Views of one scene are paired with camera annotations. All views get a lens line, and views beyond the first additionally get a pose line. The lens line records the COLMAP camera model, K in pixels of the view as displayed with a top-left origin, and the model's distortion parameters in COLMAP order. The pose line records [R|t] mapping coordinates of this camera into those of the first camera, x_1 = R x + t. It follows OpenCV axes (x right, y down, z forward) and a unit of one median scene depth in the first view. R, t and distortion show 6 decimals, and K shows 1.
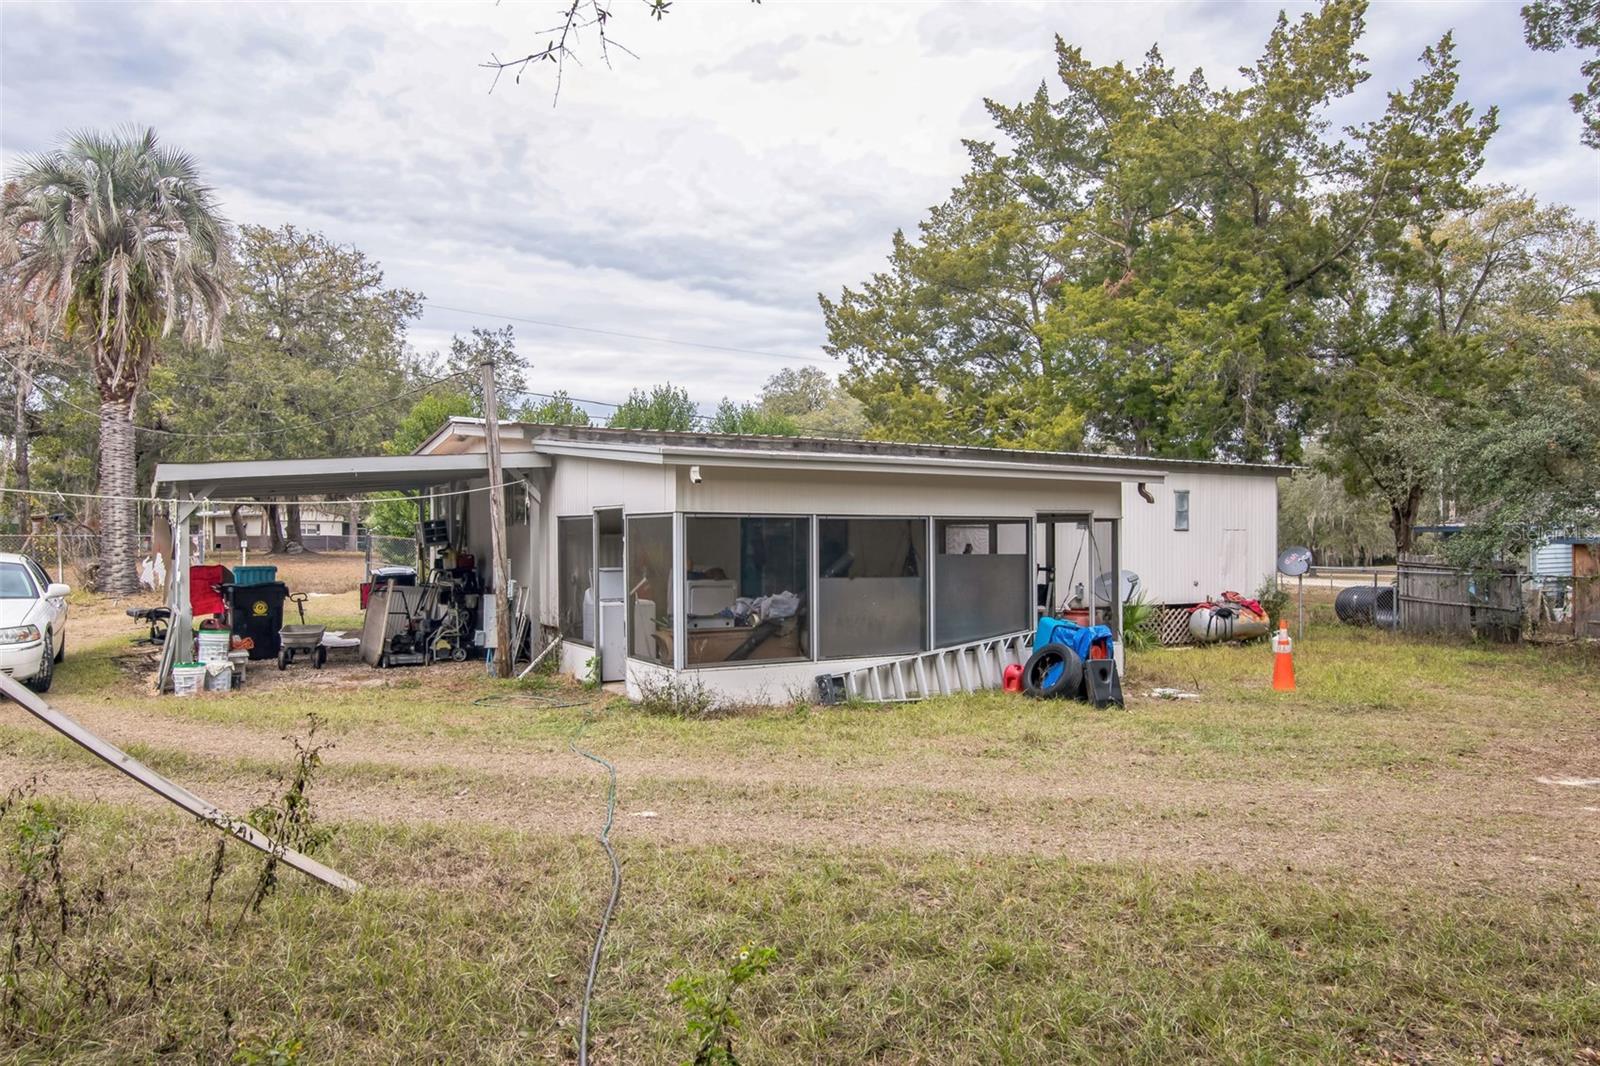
lens RADIAL K [[1155.8, 0, 809.0], [0, 1155.8, 532.1], [0, 0, 1]] dist [-0.006352, -0.004785]
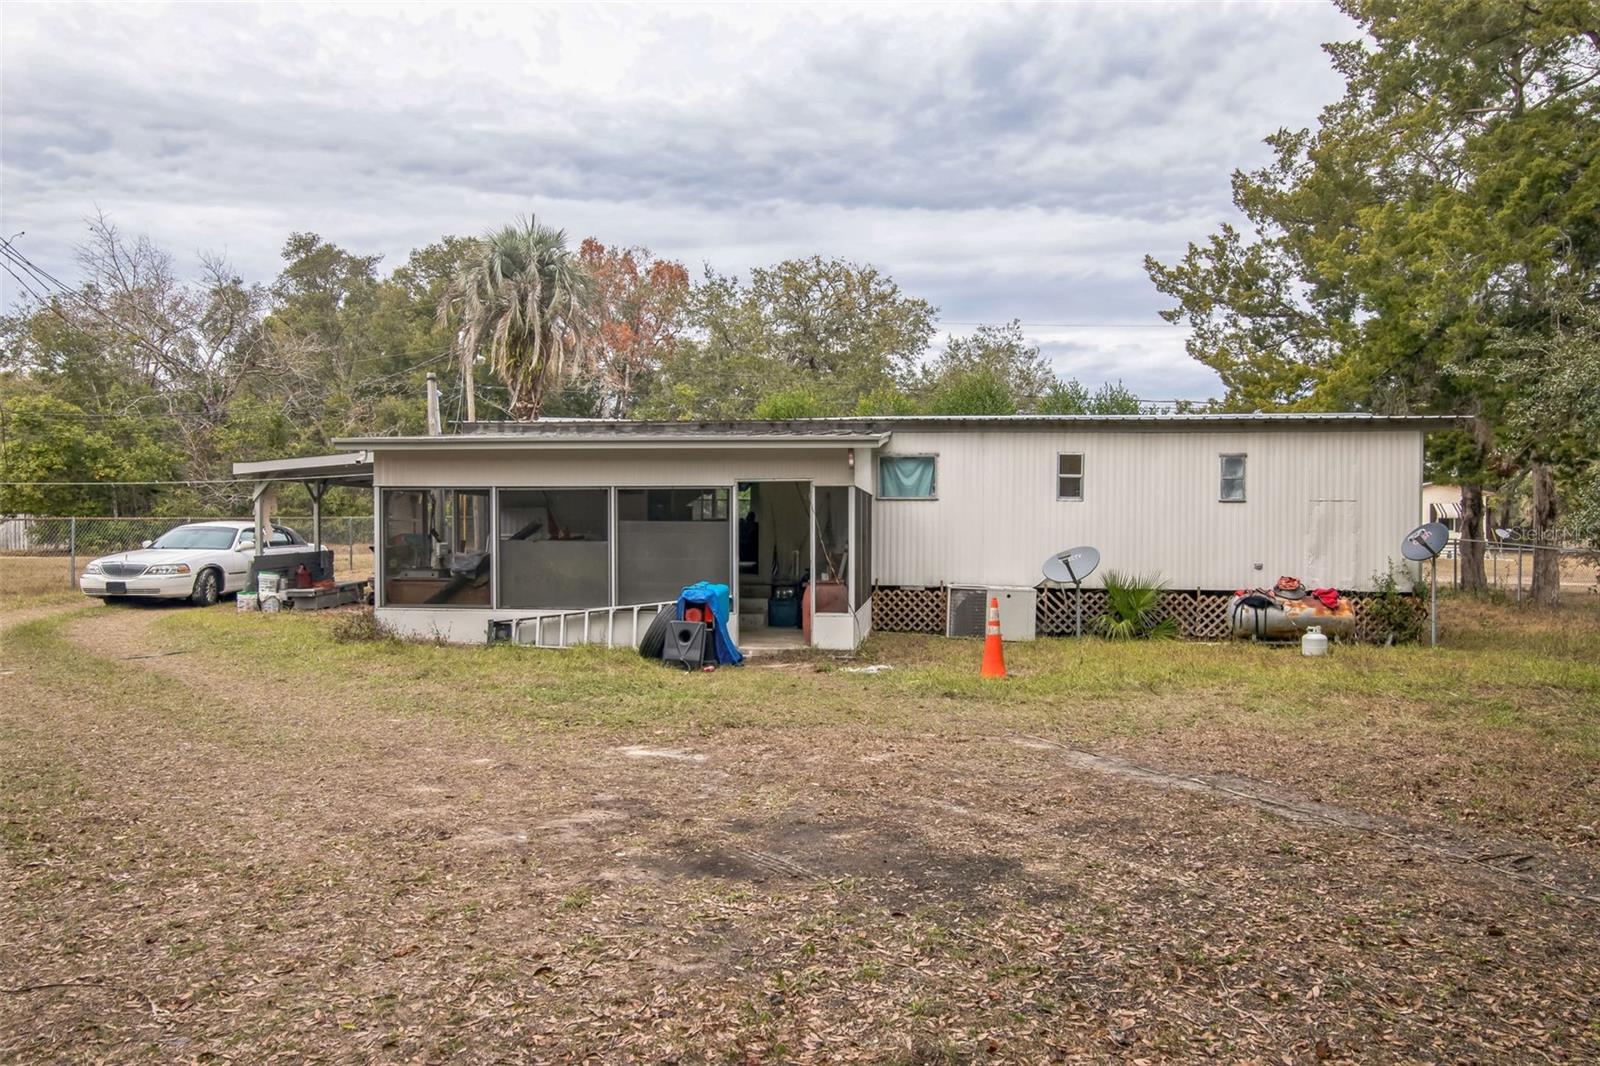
lens RADIAL K [[1155.8, 0, 801.6], [0, 1155.8, 537.3], [0, 0, 1]] dist [-0.006352, -0.004785]
pose [[0.798537, 0.009594, -0.601869, 0.748312], [-0.002141, 0.999912, 0.013099, 0.017584], [0.601942, -0.009171, 0.798487, 0.197850]]
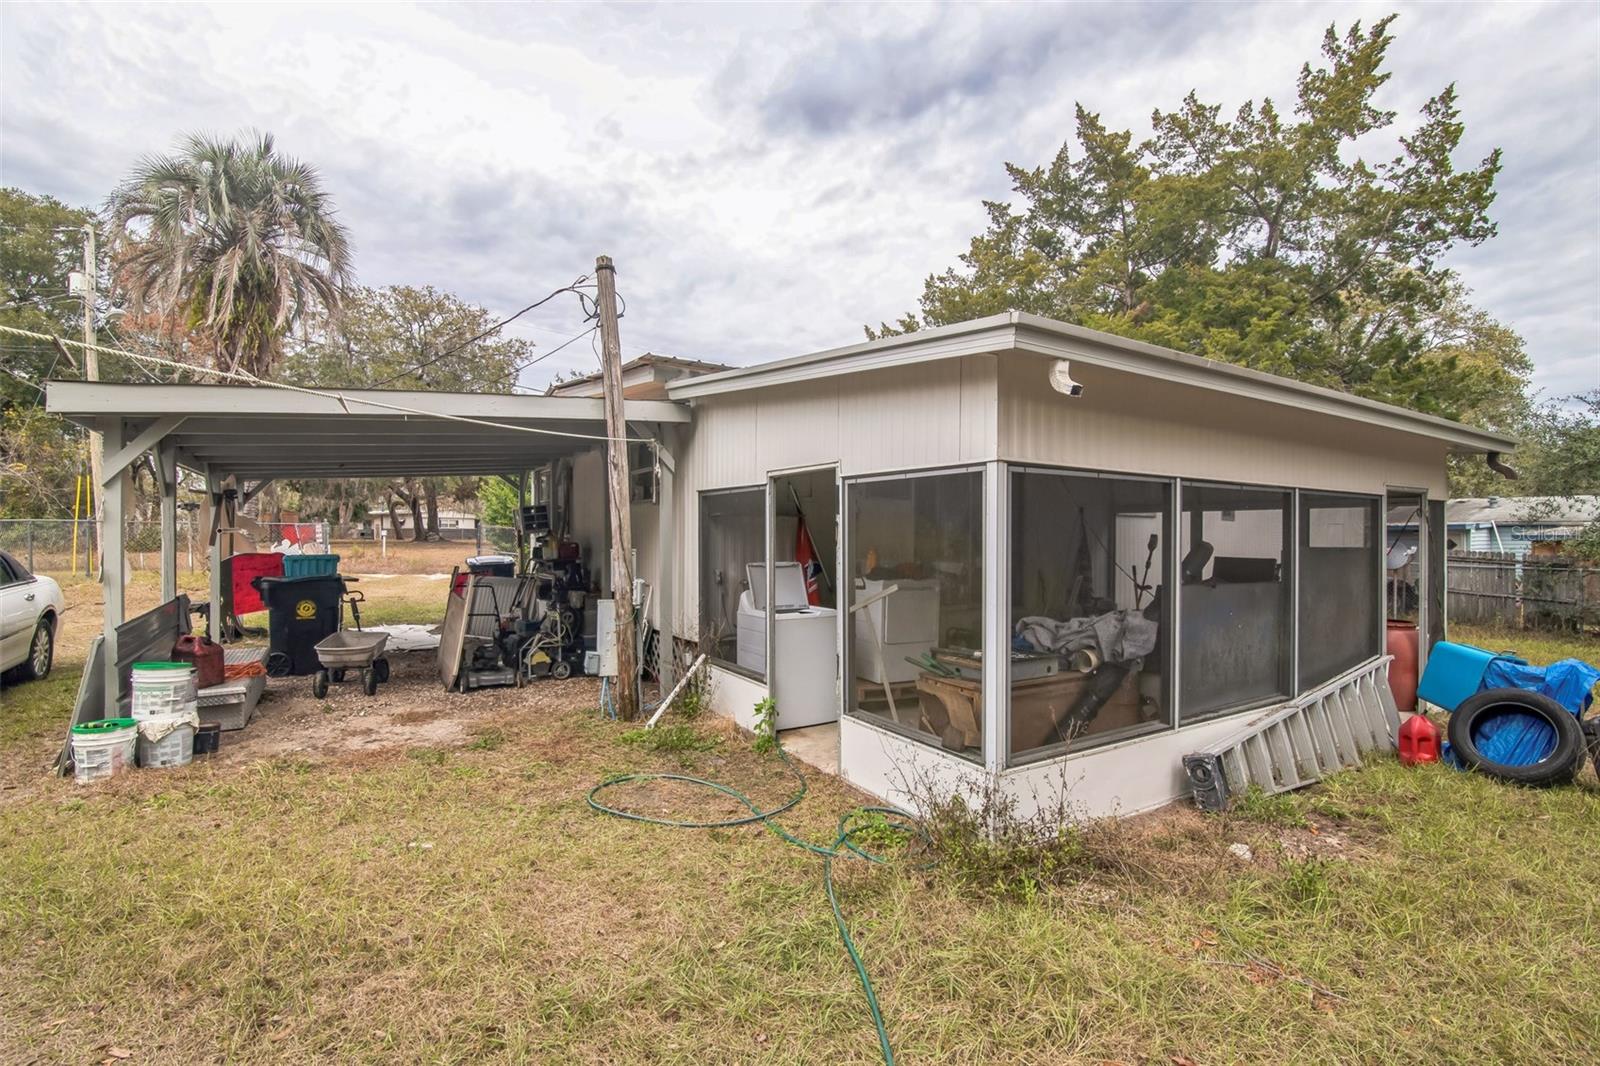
lens RADIAL K [[710.0, 0, 790.7], [0, 710.0, 532.7], [0, 0, 1]] dist [-0.022736, 0.002284]
pose [[0.999716, 0.007107, 0.022751, -0.158664], [-0.007172, 0.999970, 0.002779, 0.010423], [-0.022730, -0.002942, 0.999737, 0.516126]]
